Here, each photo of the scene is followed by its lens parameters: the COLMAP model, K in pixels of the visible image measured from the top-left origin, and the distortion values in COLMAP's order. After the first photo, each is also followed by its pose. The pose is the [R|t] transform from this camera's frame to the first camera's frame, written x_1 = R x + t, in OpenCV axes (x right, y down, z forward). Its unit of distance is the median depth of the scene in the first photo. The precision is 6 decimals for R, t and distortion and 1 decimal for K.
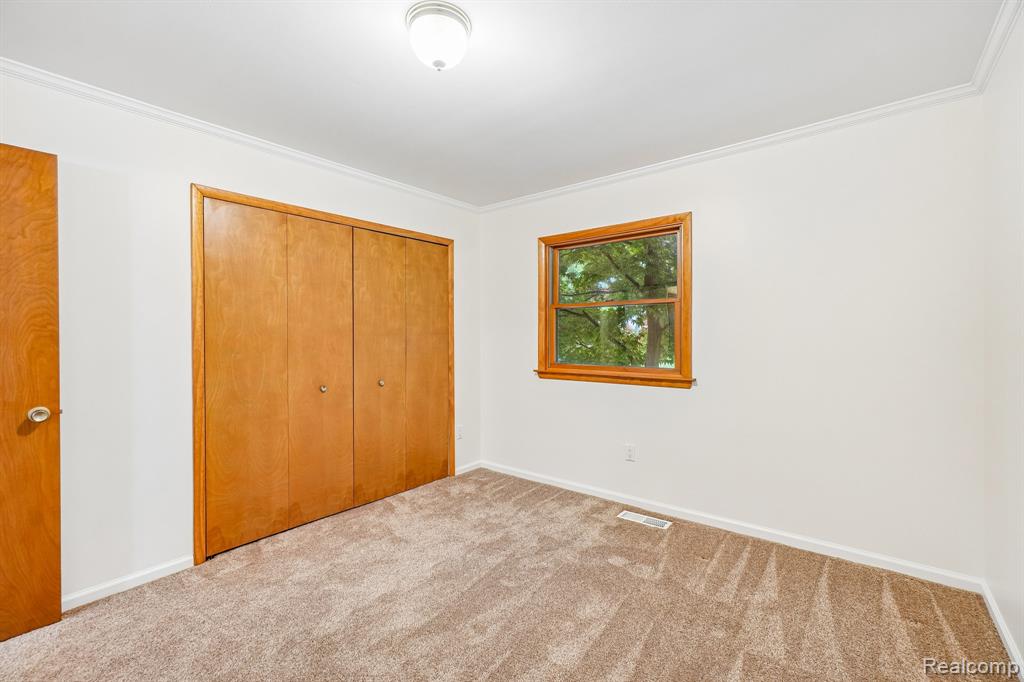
lens RADIAL K [[442.2, 0, 506.8], [0, 442.2, 335.8], [0, 0, 1]] dist [-0.005156, 0.002262]
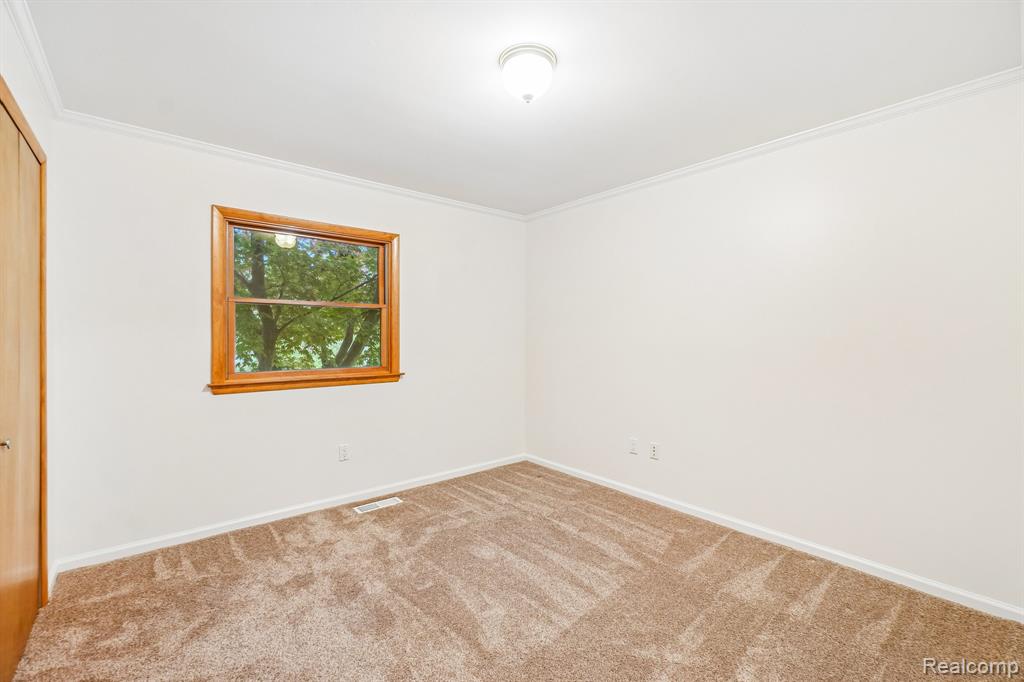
lens RADIAL K [[442.2, 0, 515.4], [0, 442.2, 338.7], [0, 0, 1]] dist [-0.005156, 0.002262]
pose [[0.175749, 0.001220, 0.984434, -0.709687], [-0.000170, 0.999999, -0.001209, 0.004356], [-0.984435, 0.000045, 0.175749, 0.472539]]
